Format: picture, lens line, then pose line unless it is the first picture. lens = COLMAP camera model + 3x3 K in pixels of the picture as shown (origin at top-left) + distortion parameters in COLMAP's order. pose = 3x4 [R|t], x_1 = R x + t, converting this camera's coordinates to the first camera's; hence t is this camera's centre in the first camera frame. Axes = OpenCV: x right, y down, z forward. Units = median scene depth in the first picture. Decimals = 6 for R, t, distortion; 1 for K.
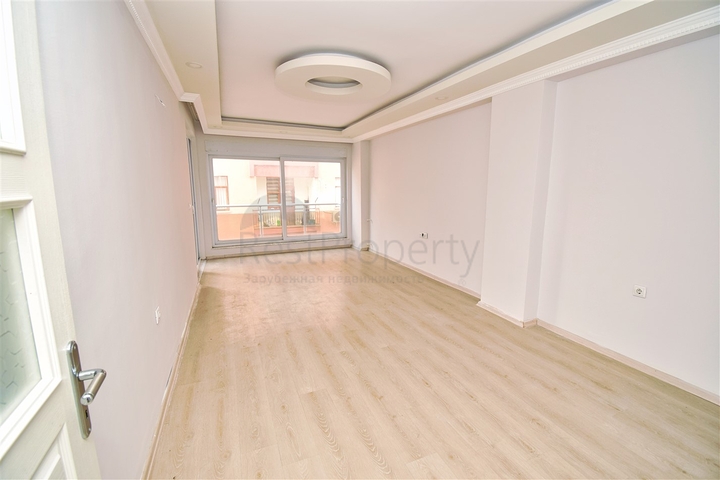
lens RADIAL K [[326.2, 0, 360.0], [0, 326.2, 240.0], [0, 0, 1]] dist [0.000766, -0.000401]
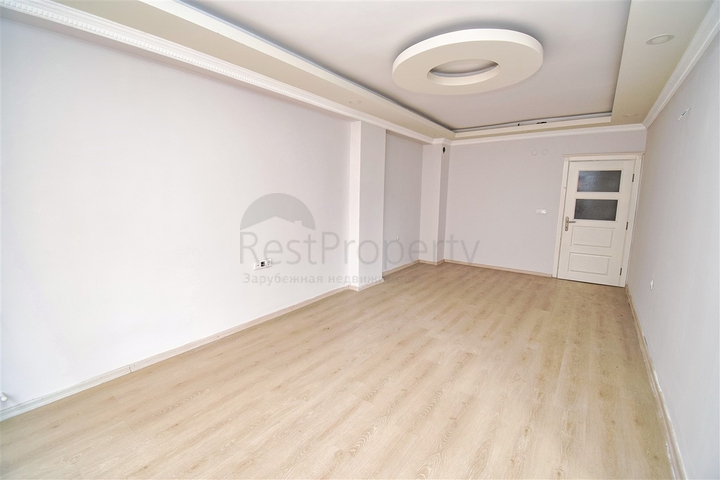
lens RADIAL K [[326.2, 0, 360.0], [0, 326.2, 240.0], [0, 0, 1]] dist [0.000766, -0.000401]
pose [[-0.525952, -0.138723, 0.839125, -0.721993], [0.123544, 0.963684, 0.236751, -0.307480], [-0.841494, 0.228188, -0.489713, 1.785346]]
